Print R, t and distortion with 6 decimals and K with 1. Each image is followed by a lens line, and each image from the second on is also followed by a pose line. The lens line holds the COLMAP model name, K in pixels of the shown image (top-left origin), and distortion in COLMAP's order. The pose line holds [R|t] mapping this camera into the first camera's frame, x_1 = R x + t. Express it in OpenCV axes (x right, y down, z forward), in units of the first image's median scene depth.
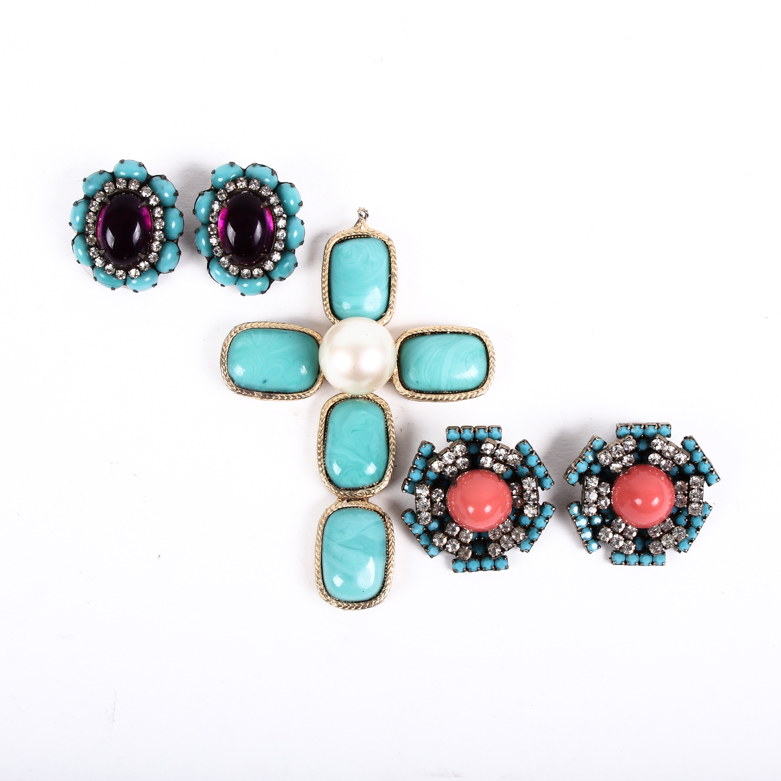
lens RADIAL K [[1406.9, 0, 390.1], [0, 1406.9, 395.2], [0, 0, 1]] dist [-0.086140, 0.000000]
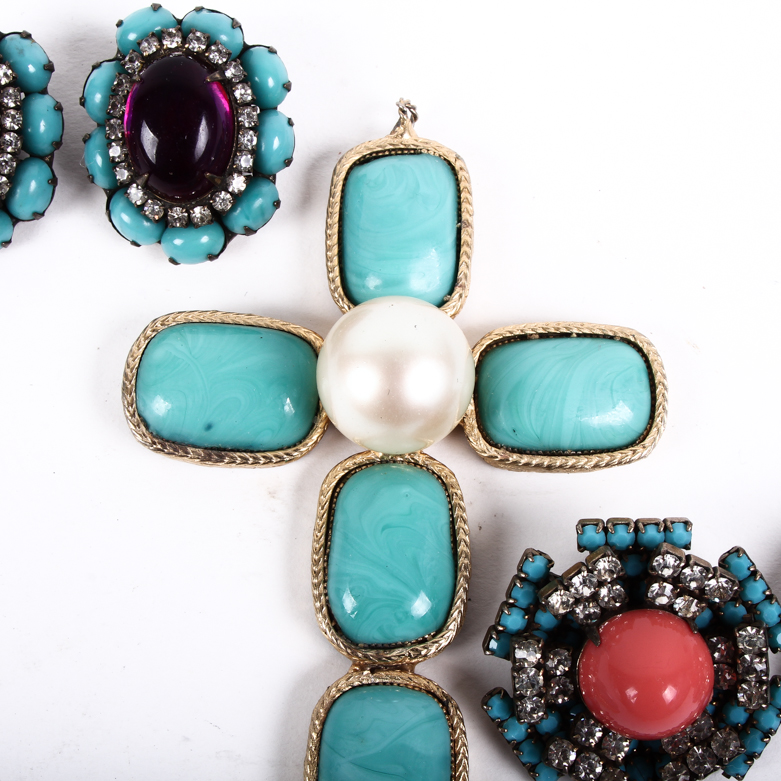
lens RADIAL K [[1406.9, 0, 393.2], [0, 1406.9, 388.6], [0, 0, 1]] dist [-0.086140, 0.000000]
pose [[0.999759, 0.006581, -0.020938, -0.013275], [-0.008386, 0.996145, -0.087316, 0.019756], [0.020283, 0.087471, 0.995961, 0.502130]]
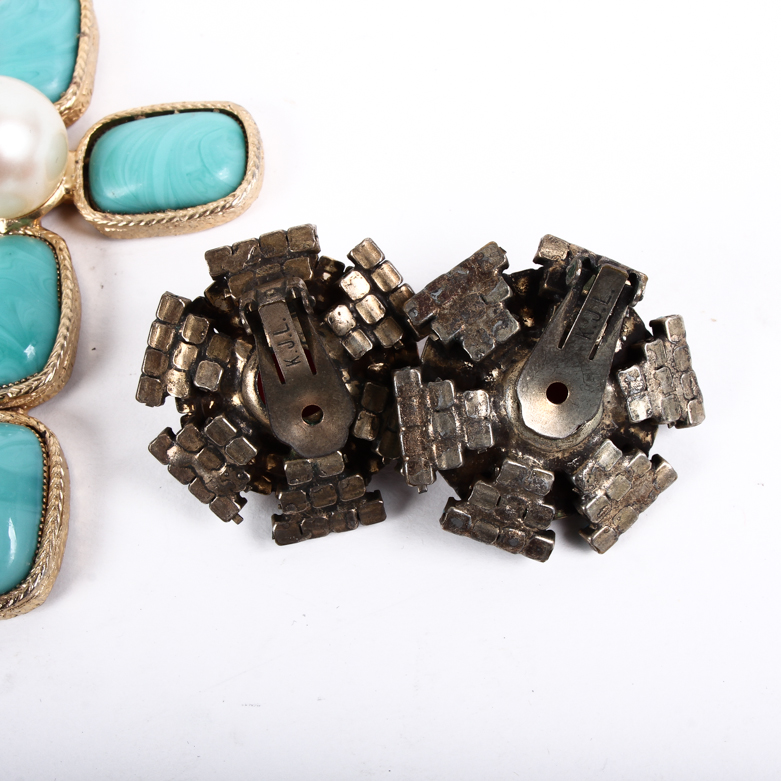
lens RADIAL K [[1406.9, 0, 392.9], [0, 1406.9, 394.6], [0, 0, 1]] dist [-0.086140, 0.000000]
pose [[0.987921, -0.088550, -0.127166, 0.186914], [0.056894, 0.970603, -0.233867, 0.197499], [0.144137, 0.223807, 0.963917, 0.517075]]
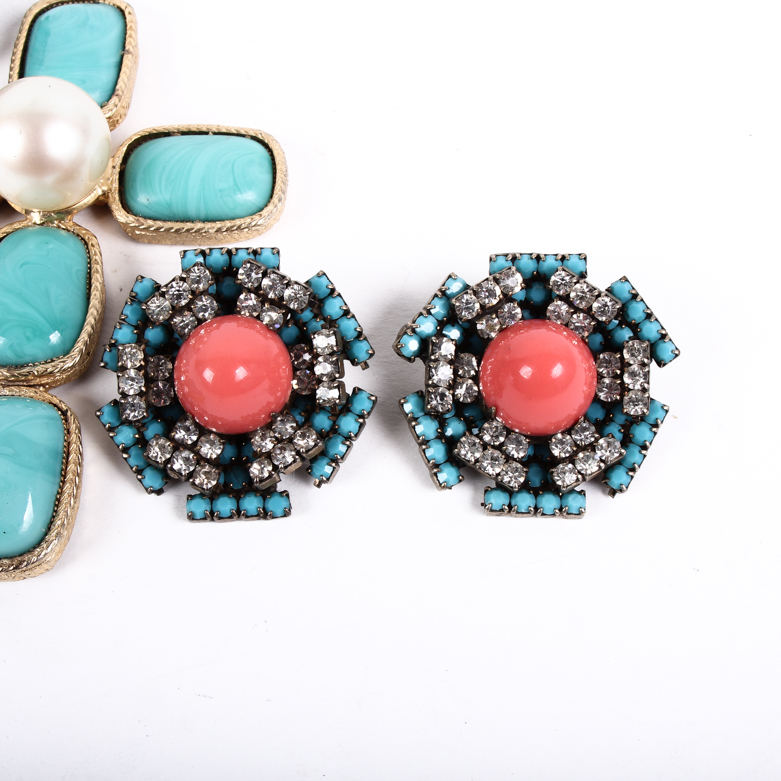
lens RADIAL K [[1406.9, 0, 389.2], [0, 1406.9, 387.7], [0, 0, 1]] dist [-0.086140, 0.000000]
pose [[0.999676, 0.012796, -0.021988, 0.132791], [-0.018607, 0.957165, -0.288946, 0.230633], [0.017349, 0.289261, 0.957093, 0.472031]]
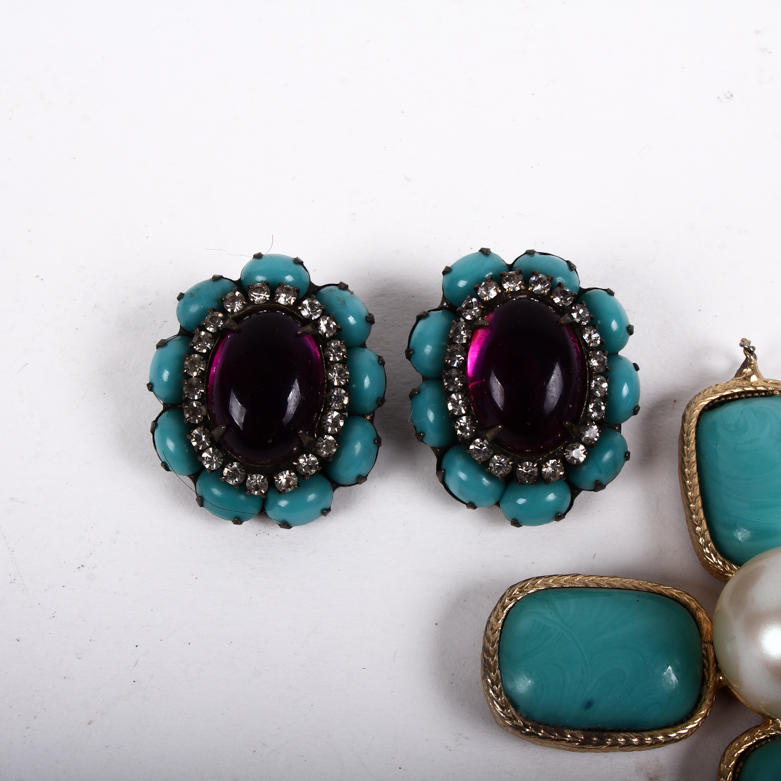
lens RADIAL K [[1406.9, 0, 394.2], [0, 1406.9, 389.7], [0, 0, 1]] dist [-0.086140, 0.000000]
pose [[0.998970, -0.041621, -0.018074, -0.137861], [0.034200, 0.952399, -0.302929, 0.026949], [0.029822, 0.301999, 0.952842, 0.550852]]
